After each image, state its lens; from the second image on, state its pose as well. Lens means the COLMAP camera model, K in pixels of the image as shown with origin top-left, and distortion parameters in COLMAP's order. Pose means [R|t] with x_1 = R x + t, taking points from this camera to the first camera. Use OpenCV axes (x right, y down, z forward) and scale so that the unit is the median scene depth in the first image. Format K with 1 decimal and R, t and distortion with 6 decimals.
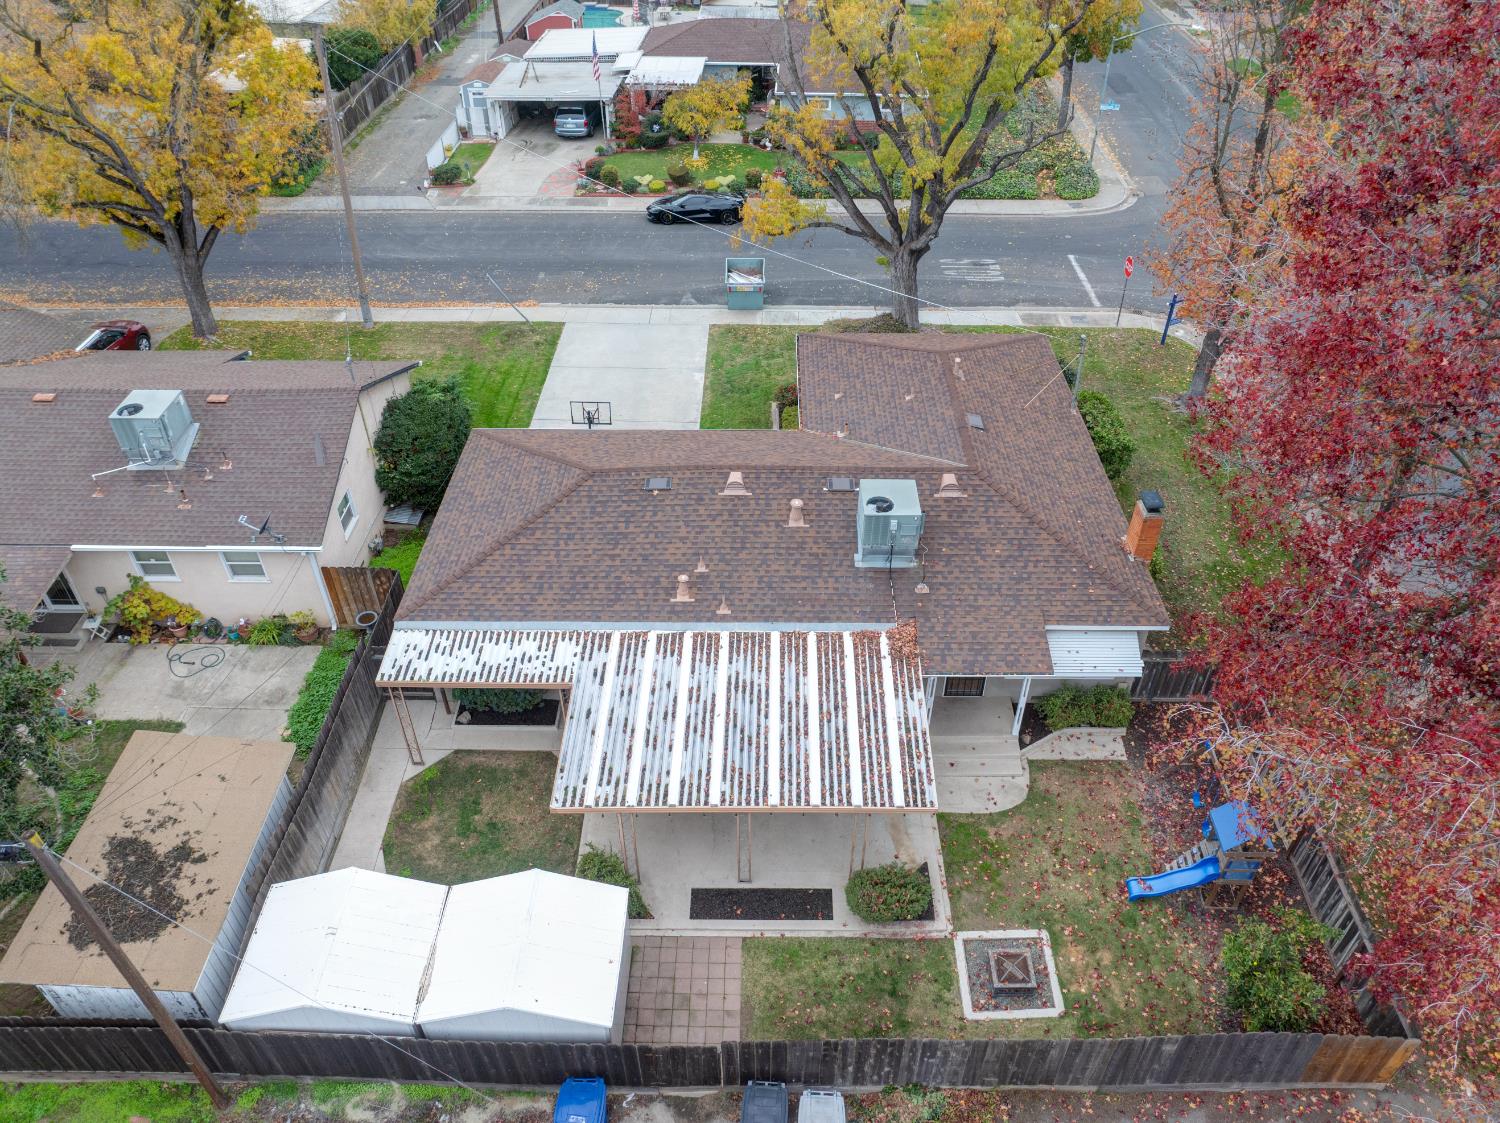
lens RADIAL K [[1145.0, 0, 750.0], [0, 1145.0, 561.5], [0, 0, 1]] dist [-0.036075, -0.000813]
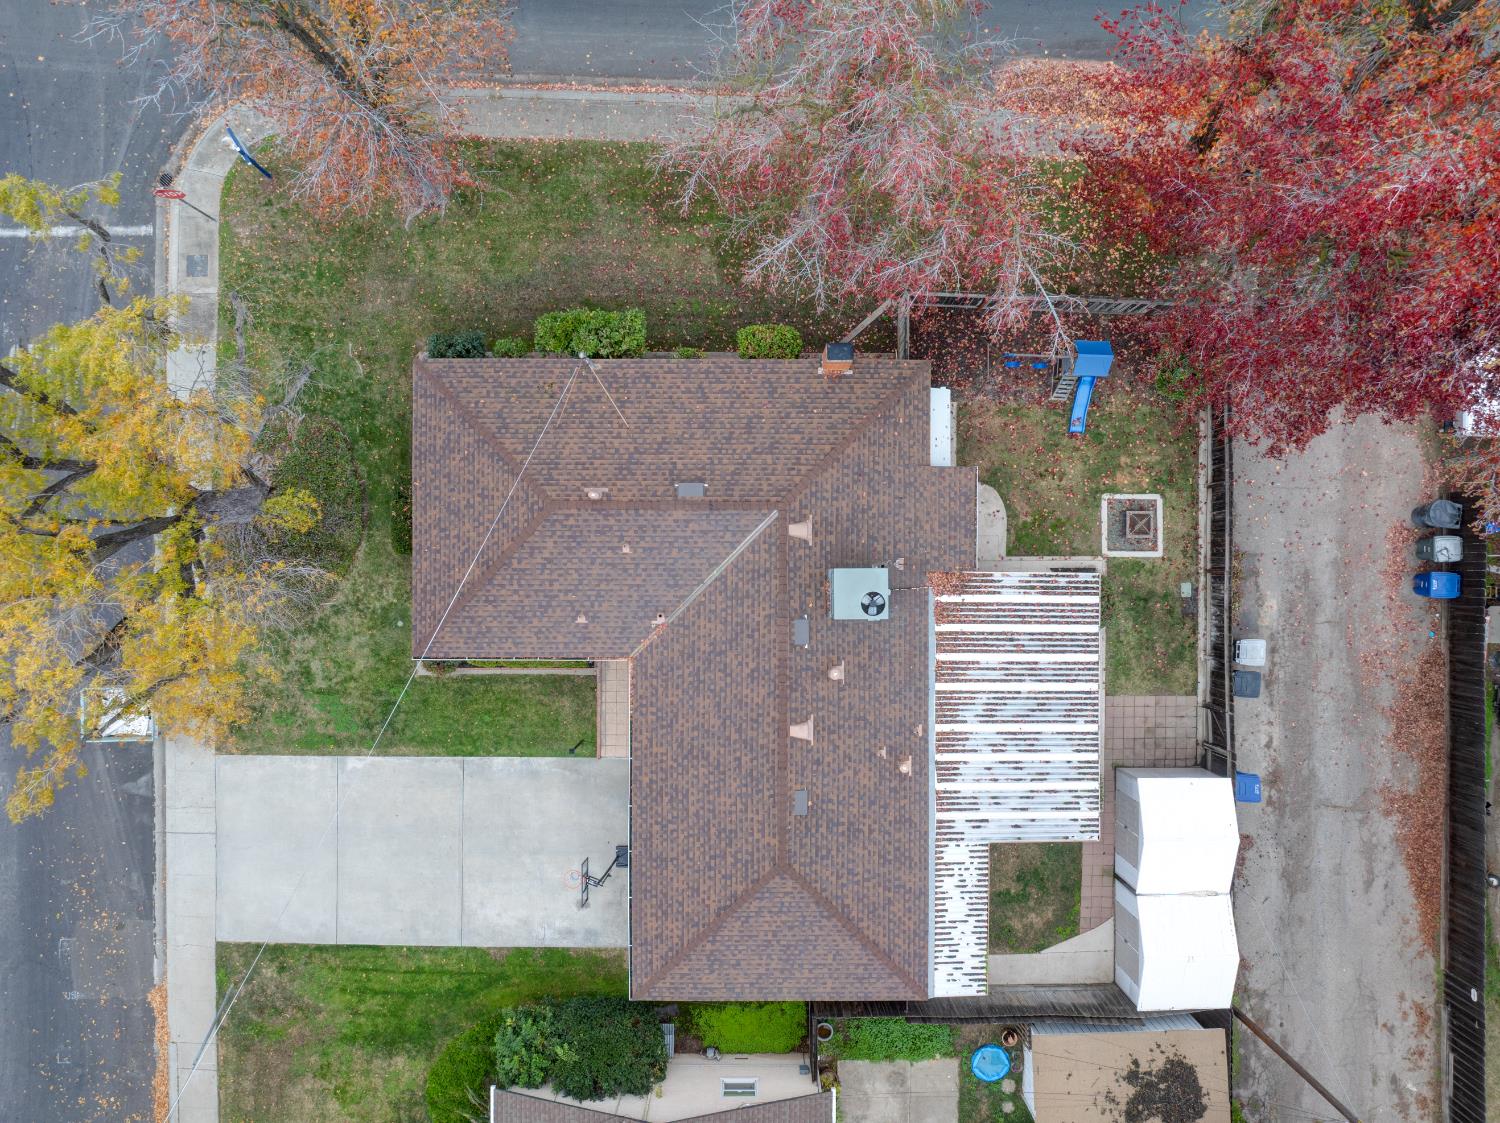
lens RADIAL K [[1145.0, 0, 750.0], [0, 1145.0, 561.5], [0, 0, 1]] dist [-0.036075, -0.000813]
pose [[-0.005323, -0.999920, -0.011464, 0.179981], [0.568244, -0.012458, 0.822766, -1.109676], [-0.822843, -0.002135, 0.568264, 0.495107]]
